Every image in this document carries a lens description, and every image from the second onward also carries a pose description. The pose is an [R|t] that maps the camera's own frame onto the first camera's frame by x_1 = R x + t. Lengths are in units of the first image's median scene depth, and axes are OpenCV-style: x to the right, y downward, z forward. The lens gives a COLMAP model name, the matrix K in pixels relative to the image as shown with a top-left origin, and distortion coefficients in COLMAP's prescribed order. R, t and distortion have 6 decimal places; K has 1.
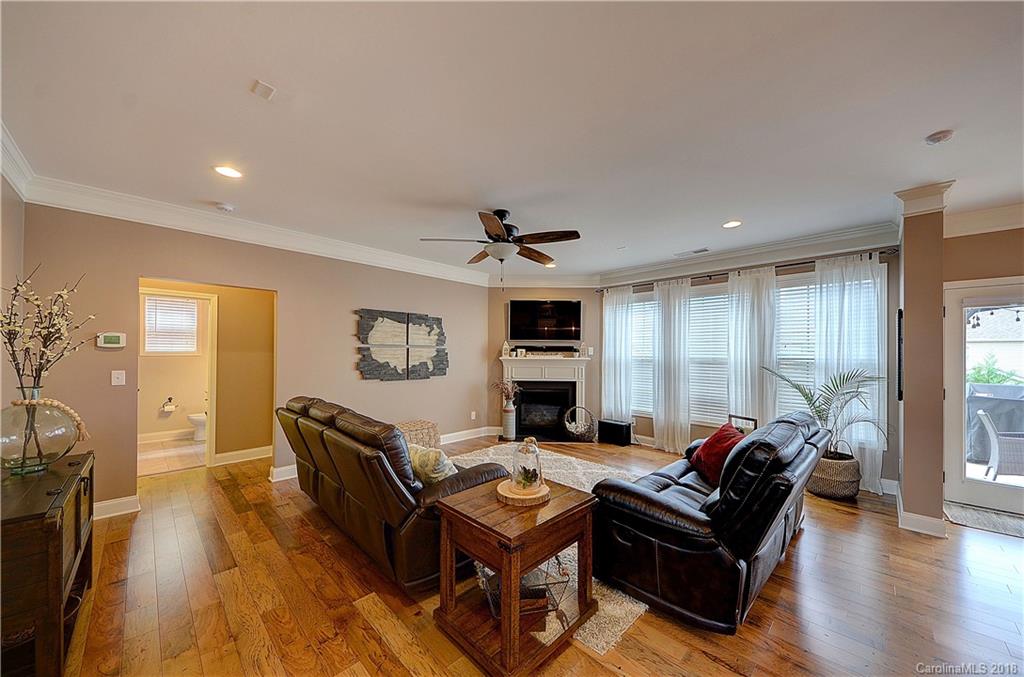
lens RADIAL K [[354.6, 0, 509.7], [0, 354.6, 354.8], [0, 0, 1]] dist [0.012577, -0.002556]
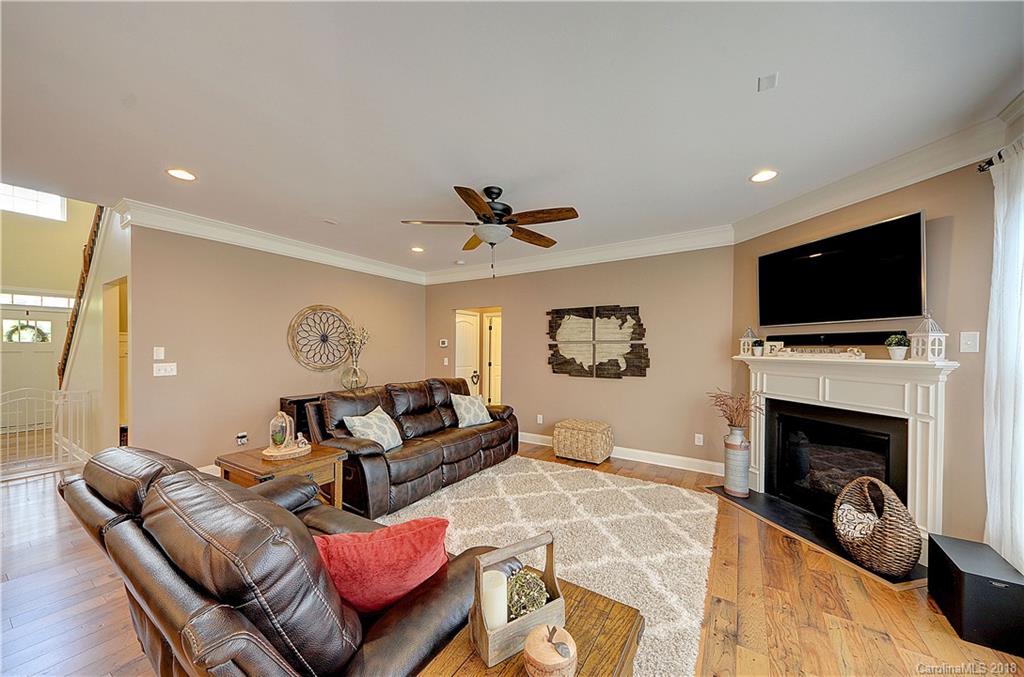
lens RADIAL K [[354.6, 0, 502.0], [0, 354.6, 351.5], [0, 0, 1]] dist [0.012577, -0.002556]
pose [[0.209007, 0.001558, -0.977913, 0.560138], [-0.007955, 0.999968, -0.000107, 0.002824], [0.977882, 0.007802, 0.209012, 0.544384]]
